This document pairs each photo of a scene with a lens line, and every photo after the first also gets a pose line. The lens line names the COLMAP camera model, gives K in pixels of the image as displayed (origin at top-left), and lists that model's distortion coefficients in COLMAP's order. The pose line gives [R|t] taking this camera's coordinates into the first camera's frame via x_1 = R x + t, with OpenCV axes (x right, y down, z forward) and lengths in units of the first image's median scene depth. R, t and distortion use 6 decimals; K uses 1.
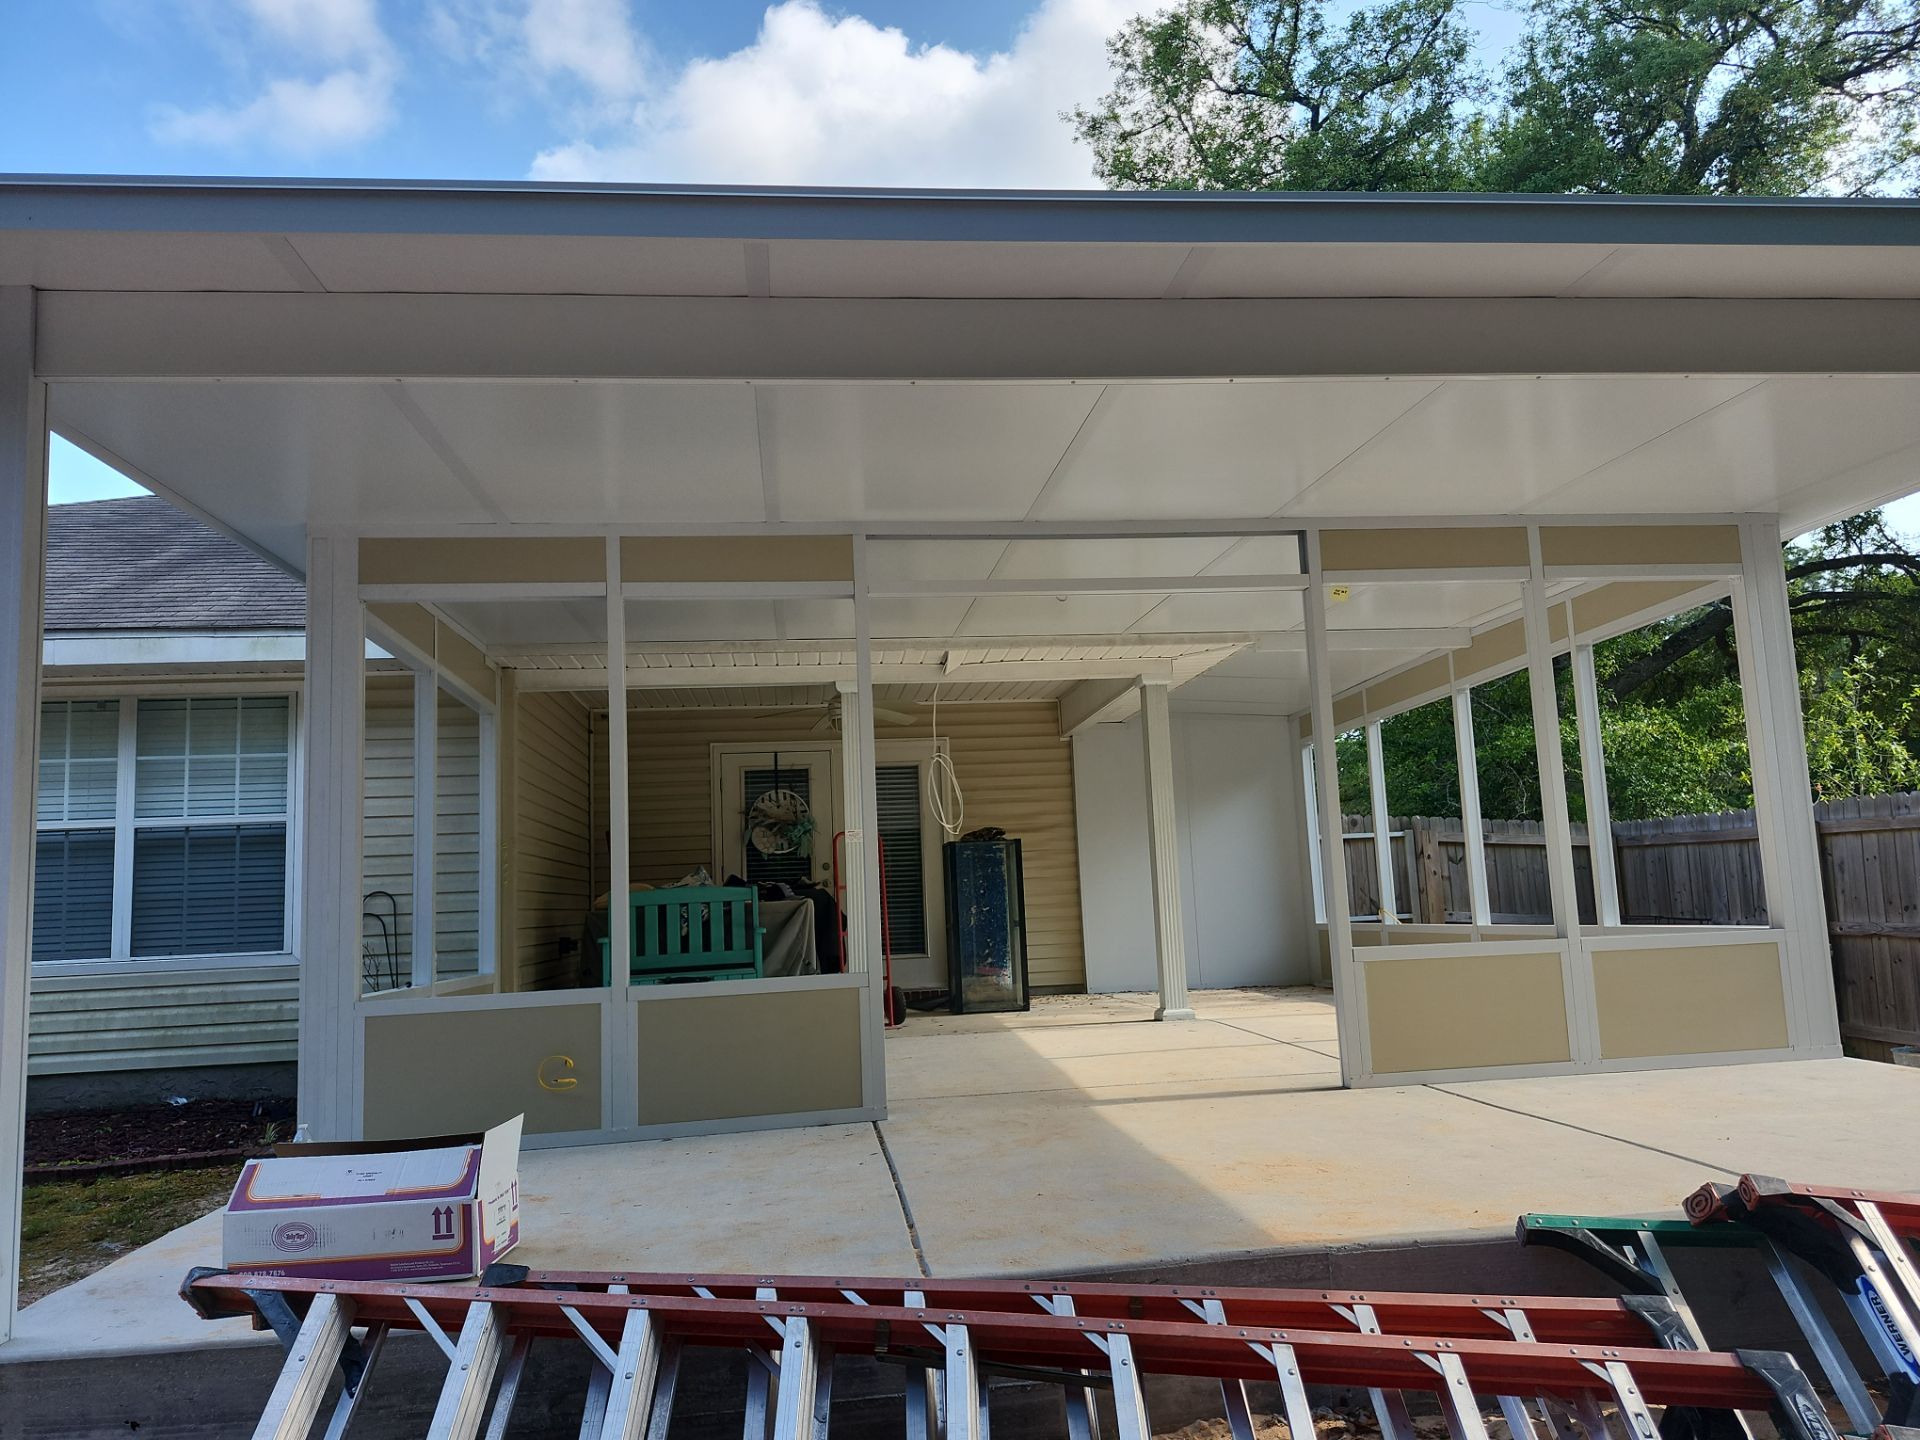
lens RADIAL K [[1351.3, 0, 953.0], [0, 1351.3, 760.9], [0, 0, 1]] dist [0.055489, -0.042110]
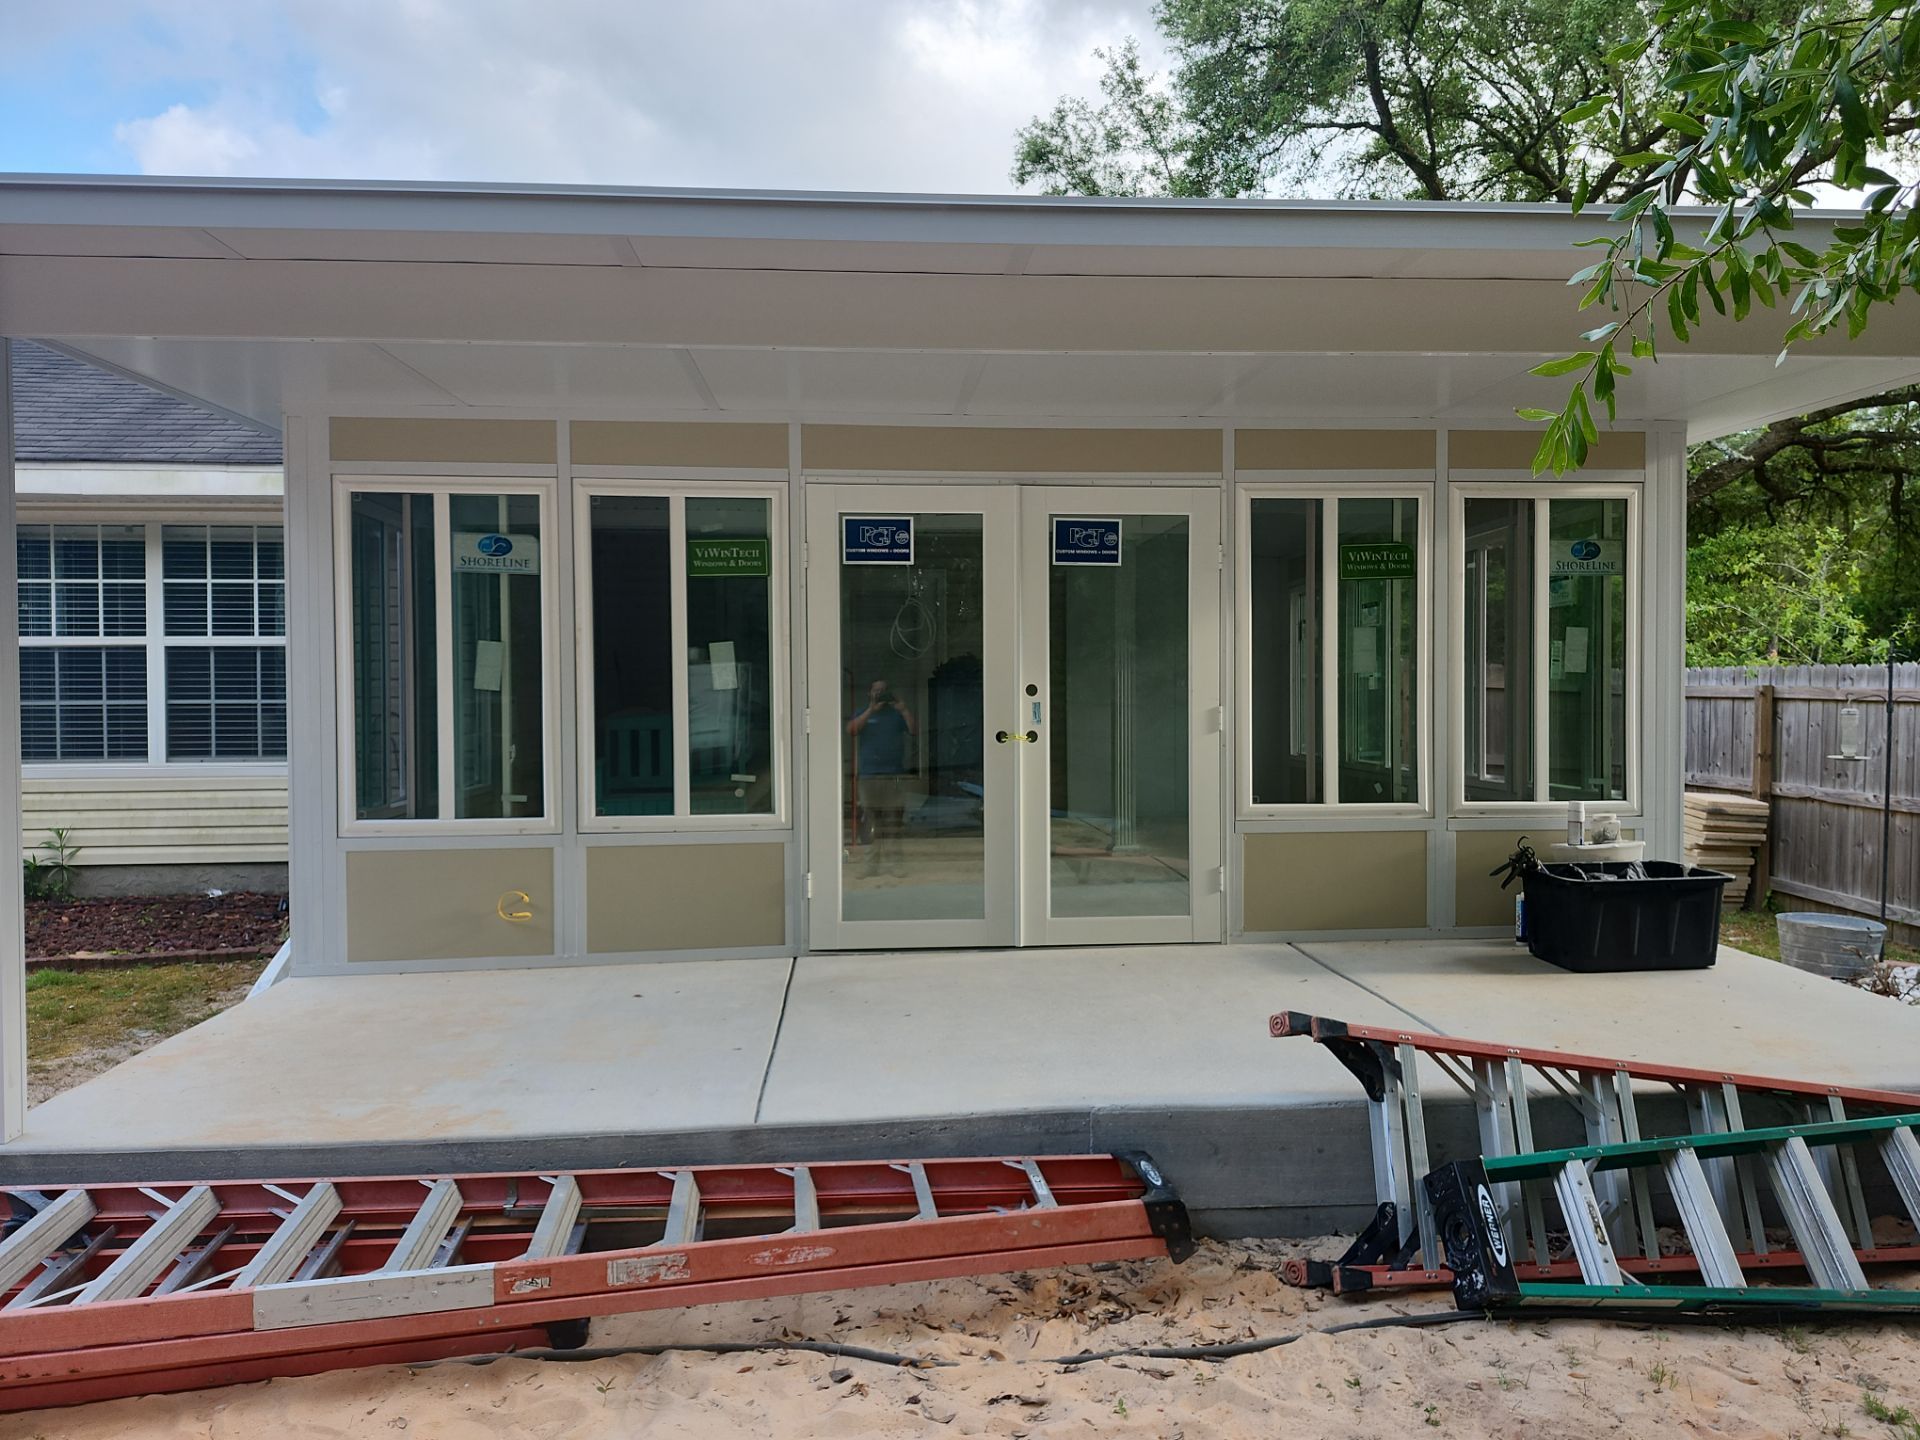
lens RADIAL K [[1351.3, 0, 961.2], [0, 1351.3, 736.1], [0, 0, 1]] dist [0.055489, -0.042110]
pose [[0.998640, 0.038844, -0.034784, 0.066556], [-0.033663, 0.989745, 0.138819, -0.046580], [0.039820, -0.137459, 0.989707, -0.053828]]
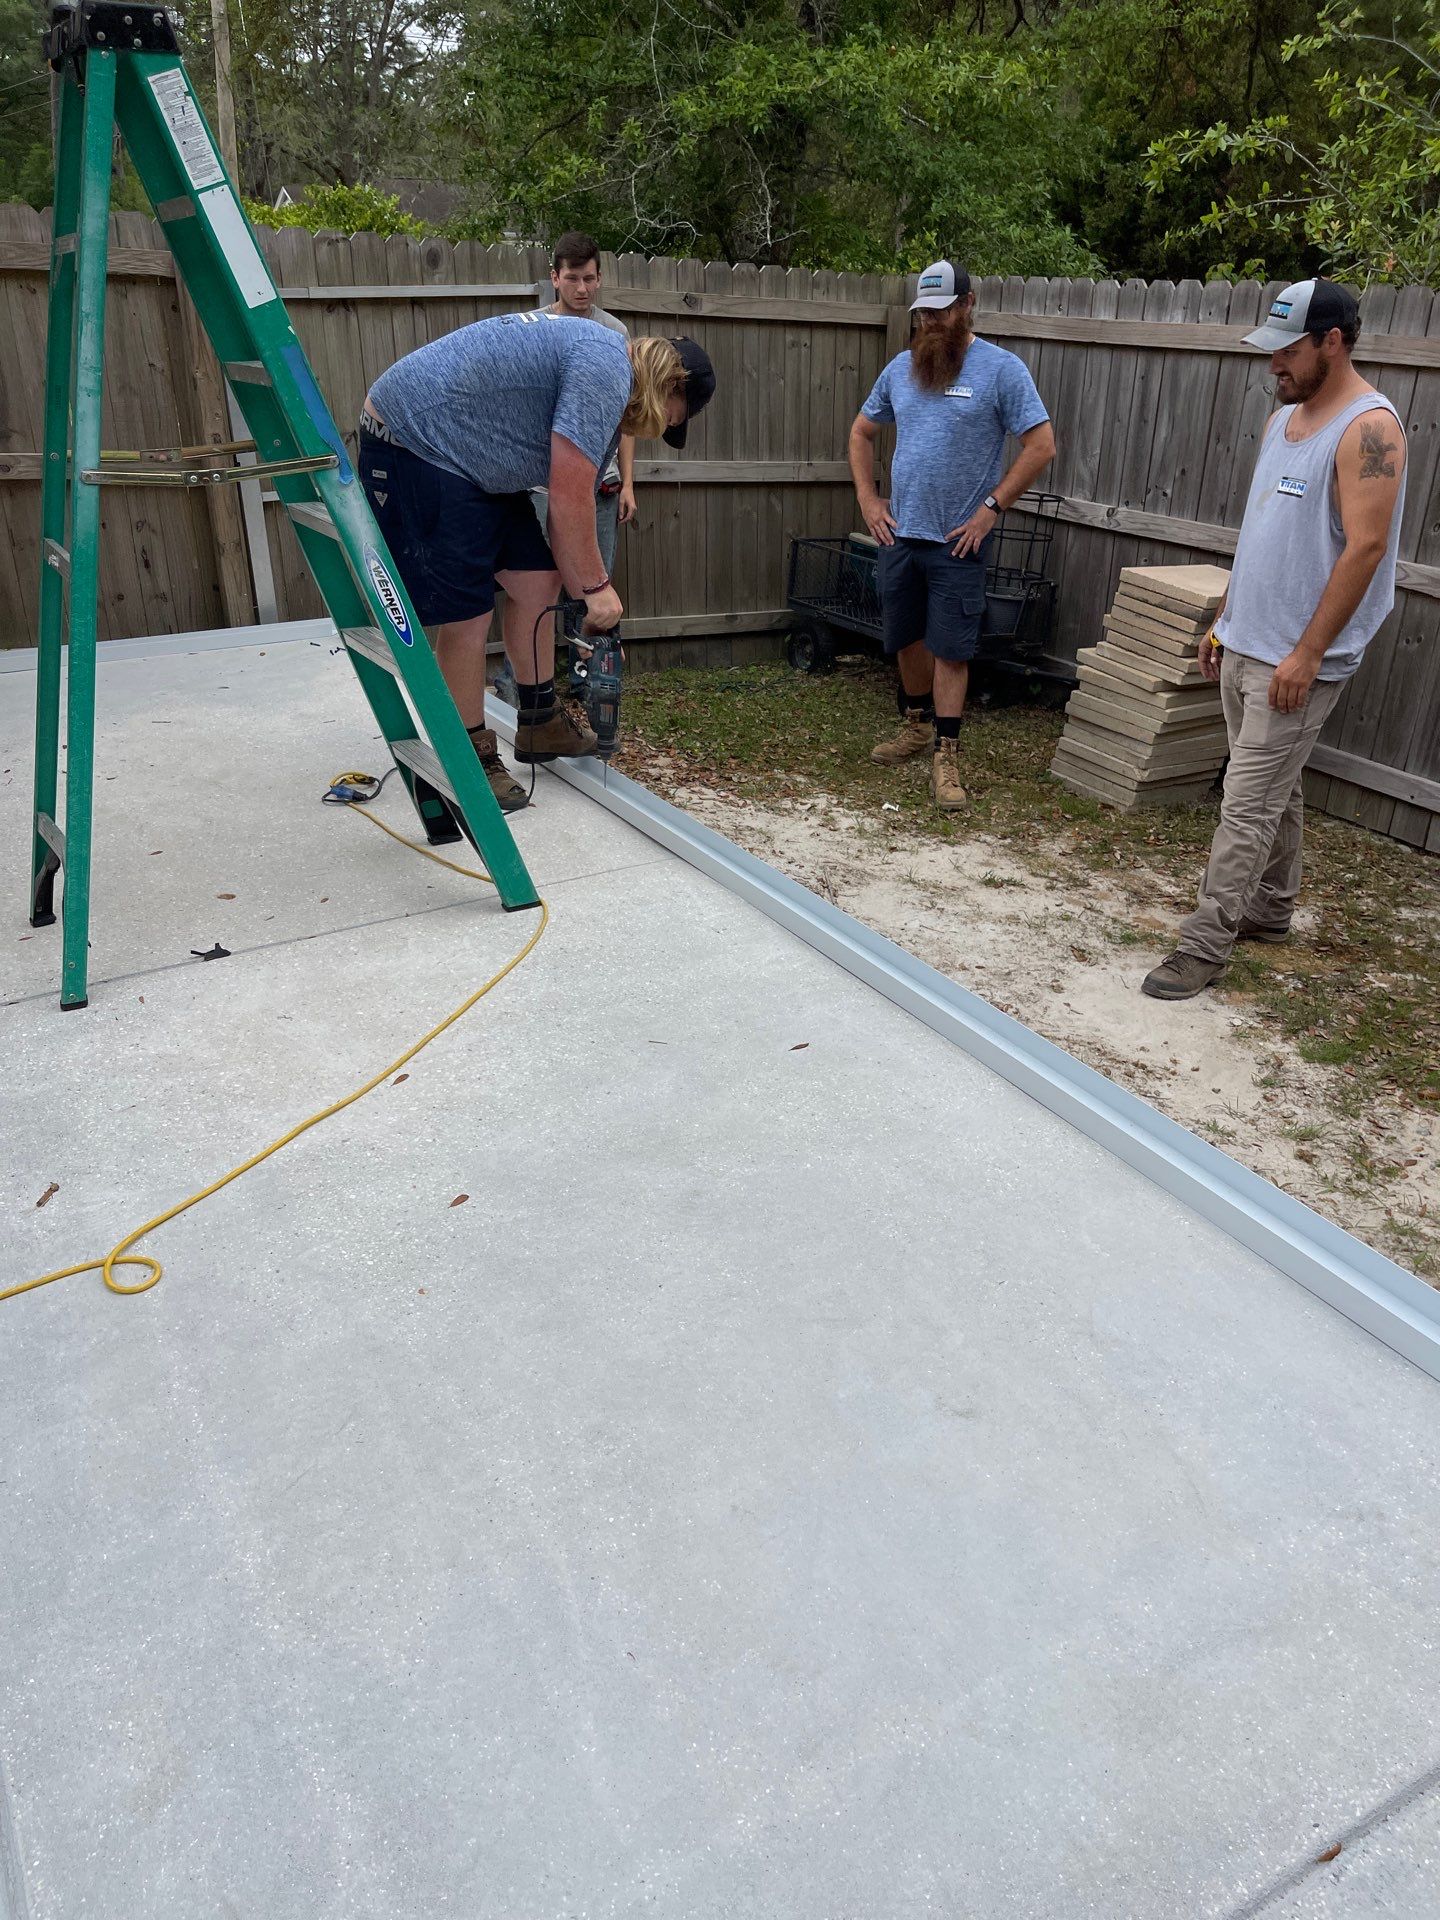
lens RADIAL K [[1478.1, 0, 687.7], [0, 1478.1, 1006.7], [0, 0, 1]] dist [0.042430, -0.042865]
pose [[0.920916, -0.137562, 0.364679, 0.214270], [-0.078680, 0.850773, 0.519610, -0.011566], [-0.381738, -0.507210, 0.772667, 0.619369]]
